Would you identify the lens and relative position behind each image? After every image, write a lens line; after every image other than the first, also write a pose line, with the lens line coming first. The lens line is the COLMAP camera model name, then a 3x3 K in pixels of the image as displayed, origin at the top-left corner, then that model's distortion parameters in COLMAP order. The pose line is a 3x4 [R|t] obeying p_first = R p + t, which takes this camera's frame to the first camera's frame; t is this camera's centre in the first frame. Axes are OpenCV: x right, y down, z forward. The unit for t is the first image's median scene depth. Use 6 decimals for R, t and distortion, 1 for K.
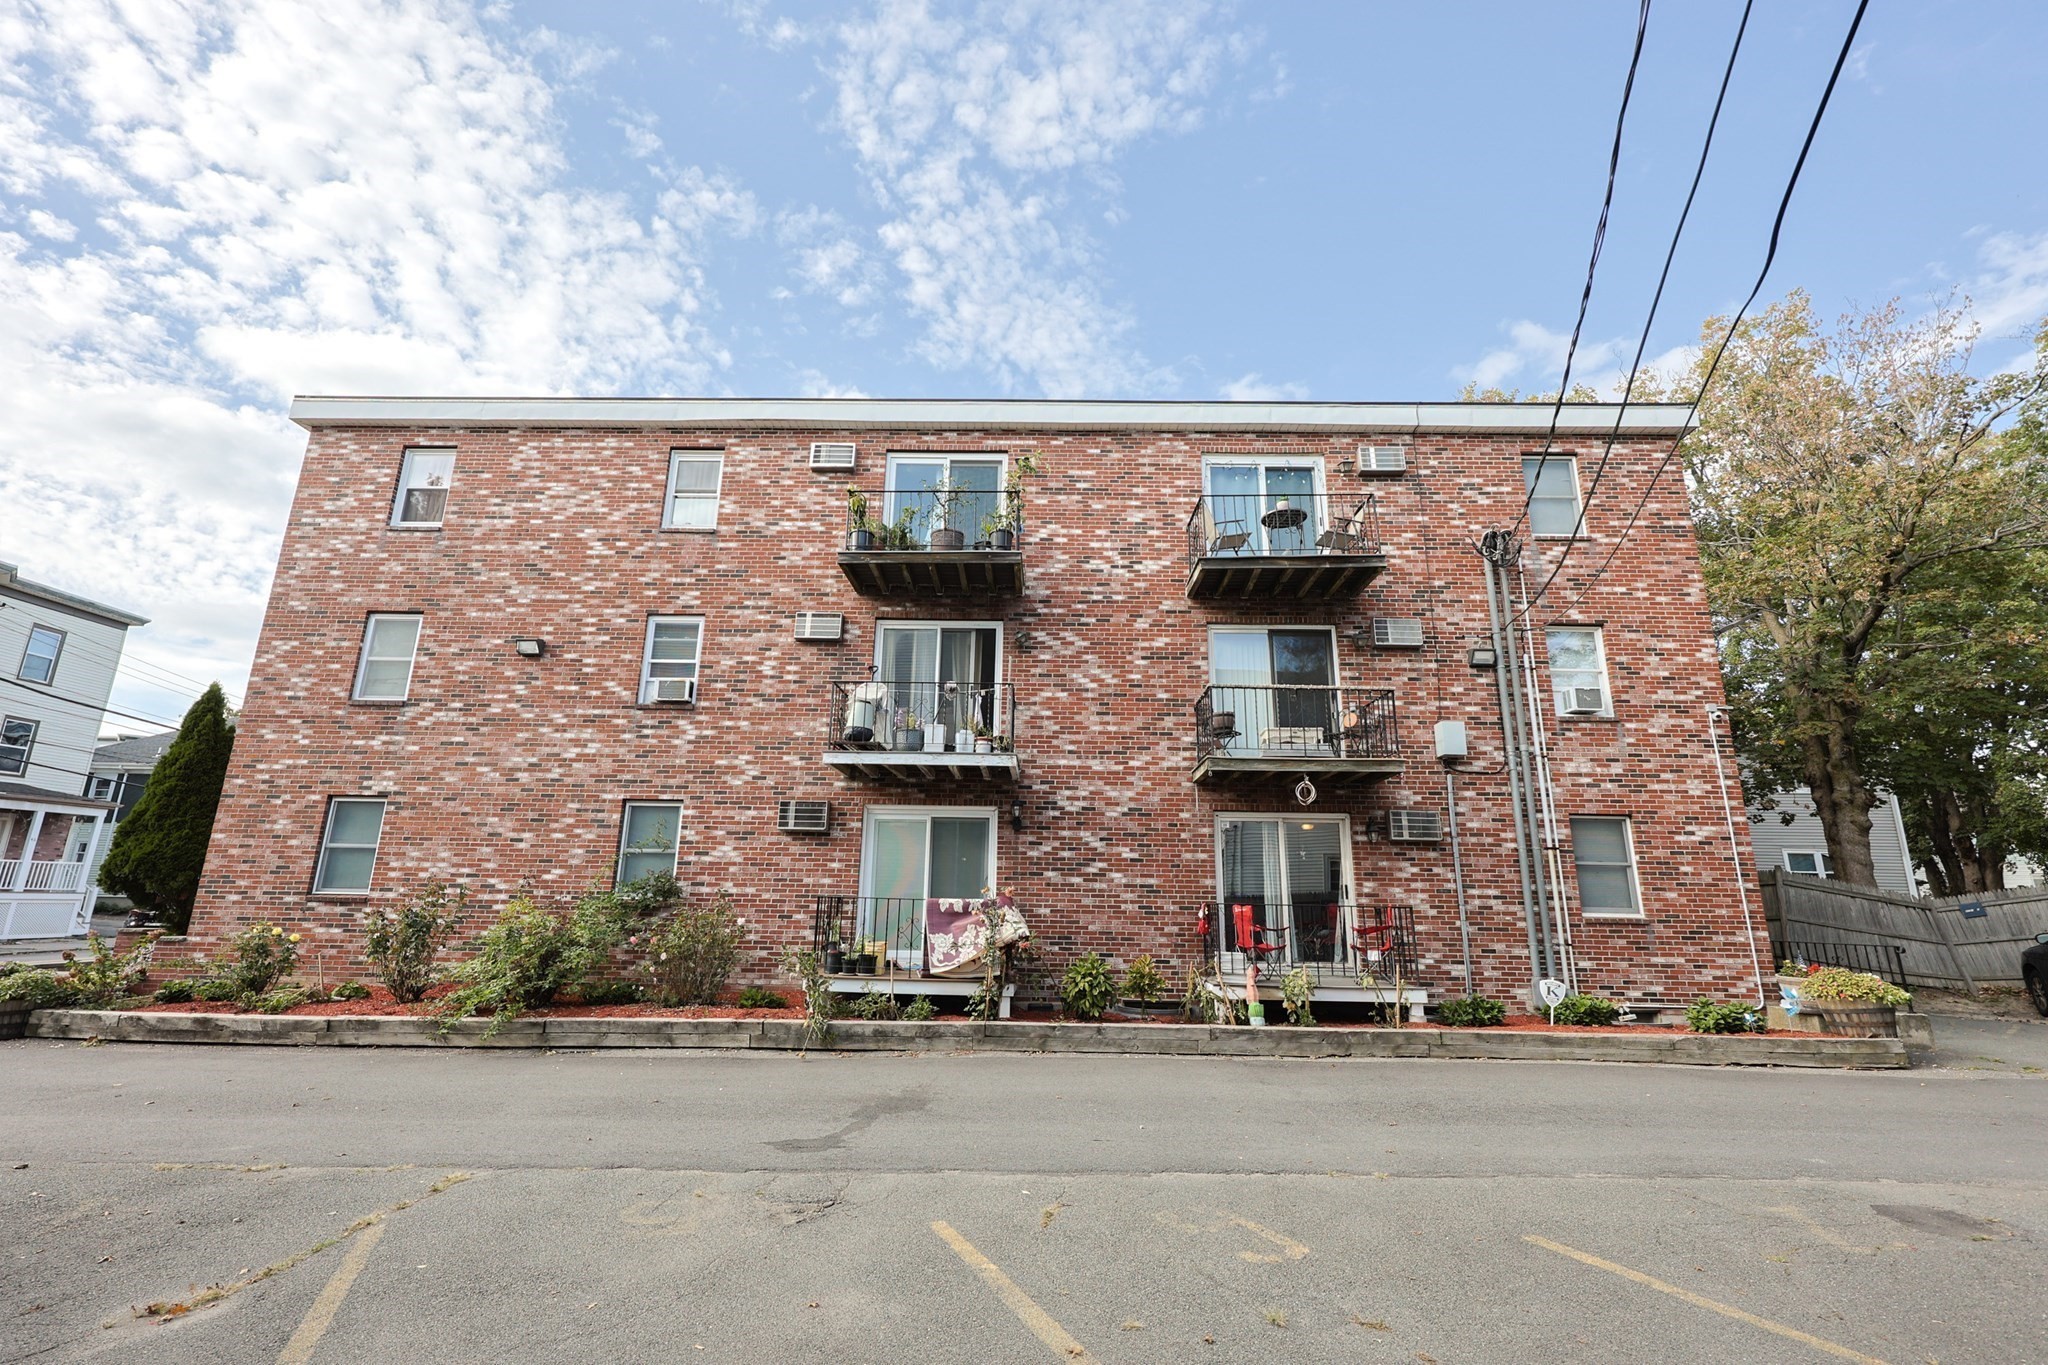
lens RADIAL K [[889.7, 0, 1022.2], [0, 889.7, 682.6], [0, 0, 1]] dist [-0.001190, -0.000192]
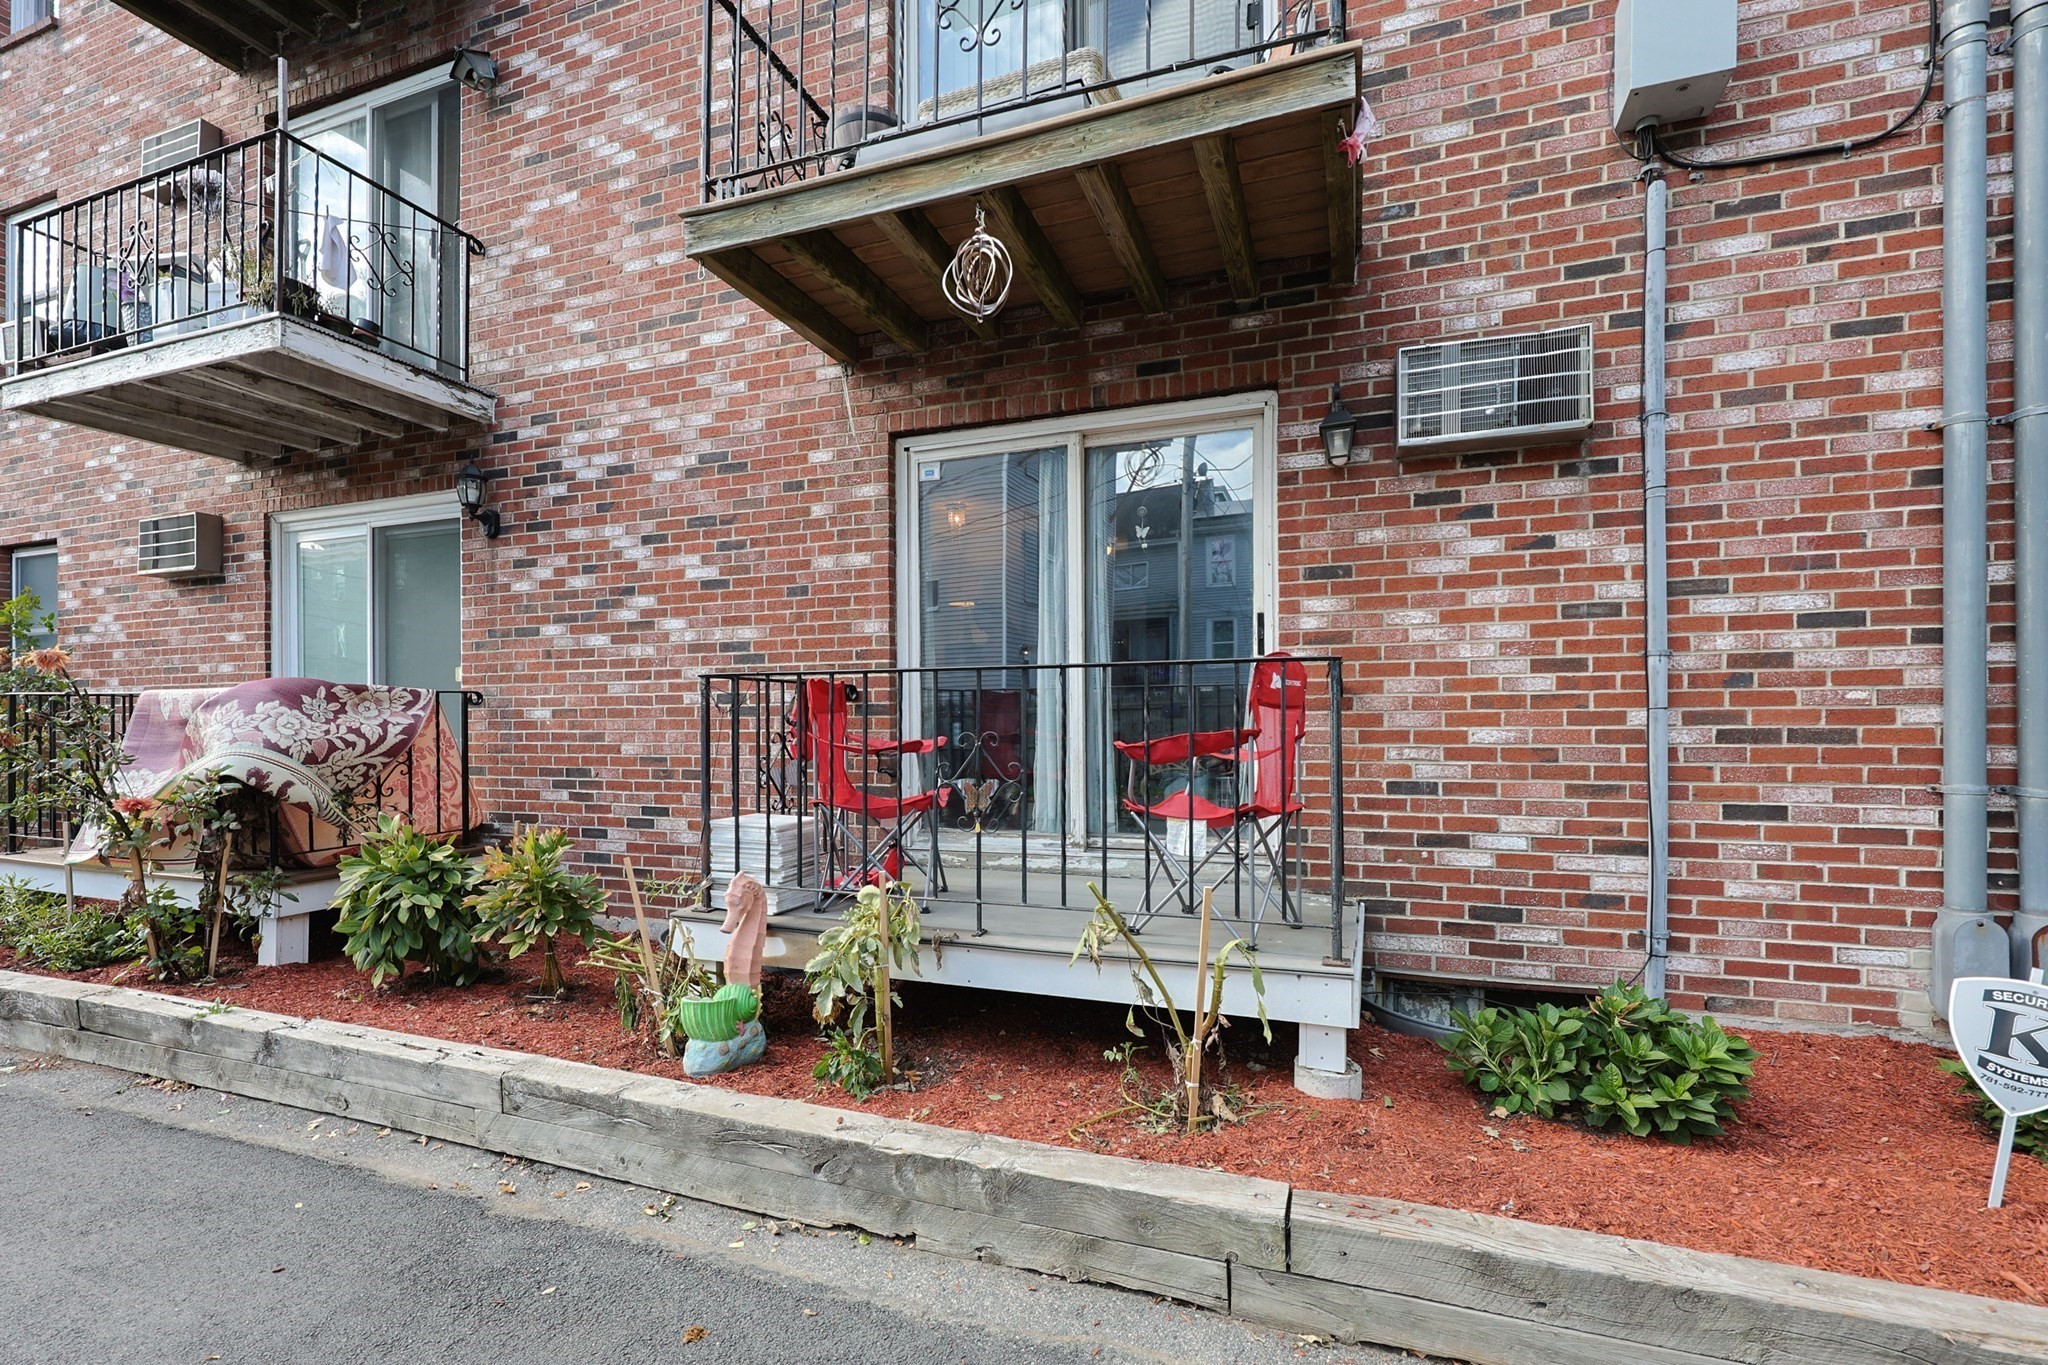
lens RADIAL K [[889.7, 0, 1032.0], [0, 889.7, 727.9], [0, 0, 1]] dist [-0.001190, -0.000192]
pose [[0.944577, -0.020348, -0.327658, 0.389775], [0.100036, 0.968451, 0.228244, 0.184392], [0.312676, -0.248371, 0.916812, 0.659515]]
